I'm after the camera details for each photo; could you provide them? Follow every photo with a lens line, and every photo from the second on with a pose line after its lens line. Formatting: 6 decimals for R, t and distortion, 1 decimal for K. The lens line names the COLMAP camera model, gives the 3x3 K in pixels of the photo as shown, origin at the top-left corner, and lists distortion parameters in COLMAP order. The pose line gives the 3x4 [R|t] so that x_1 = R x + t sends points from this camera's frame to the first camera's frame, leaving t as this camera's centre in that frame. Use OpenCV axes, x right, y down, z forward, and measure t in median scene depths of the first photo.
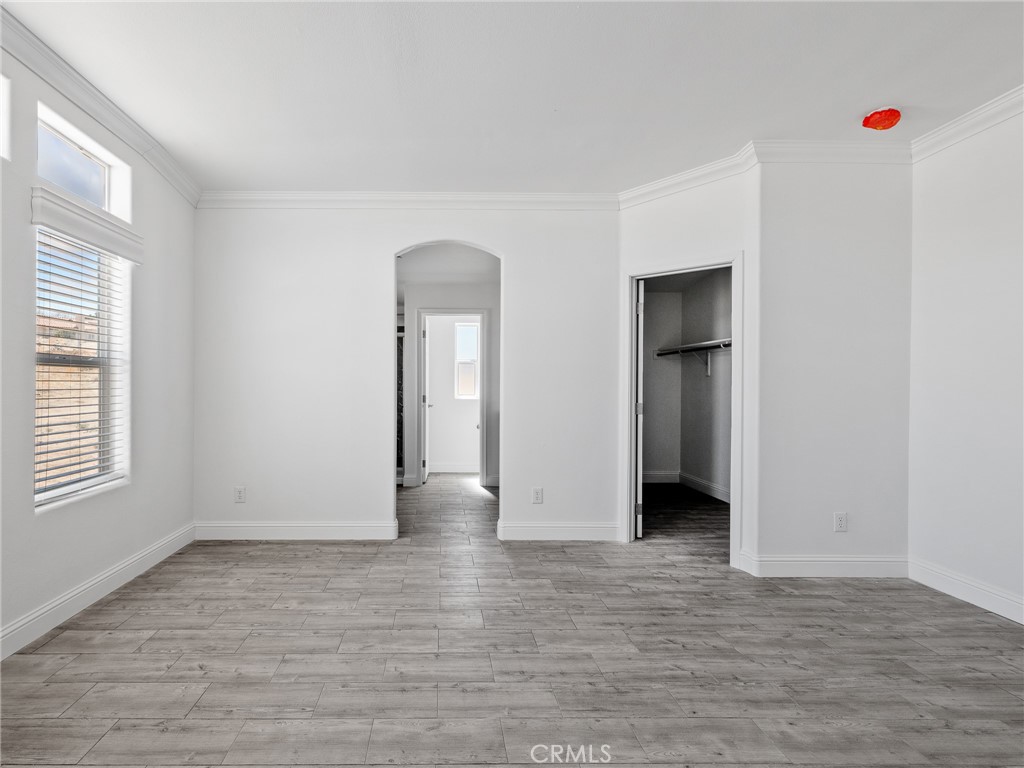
lens RADIAL K [[503.2, 0, 481.9], [0, 503.2, 388.1], [0, 0, 1]] dist [-0.001045, 0.000495]
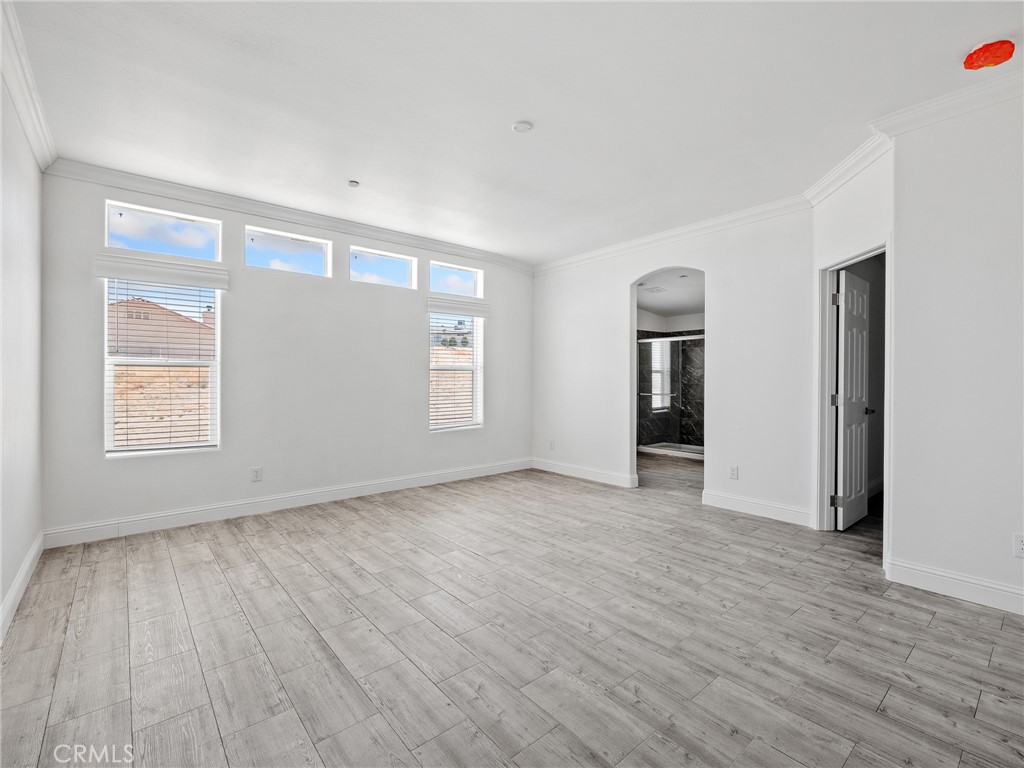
lens RADIAL K [[479.8, 0, 563.1], [0, 479.8, 382.5], [0, 0, 1]] dist [-0.000070, -0.000588]
pose [[0.677053, 0.000405, -0.735934, 0.800121], [0.000158, 1.000000, 0.000696, 0.006342], [0.735934, -0.000588, 0.677053, -0.051714]]
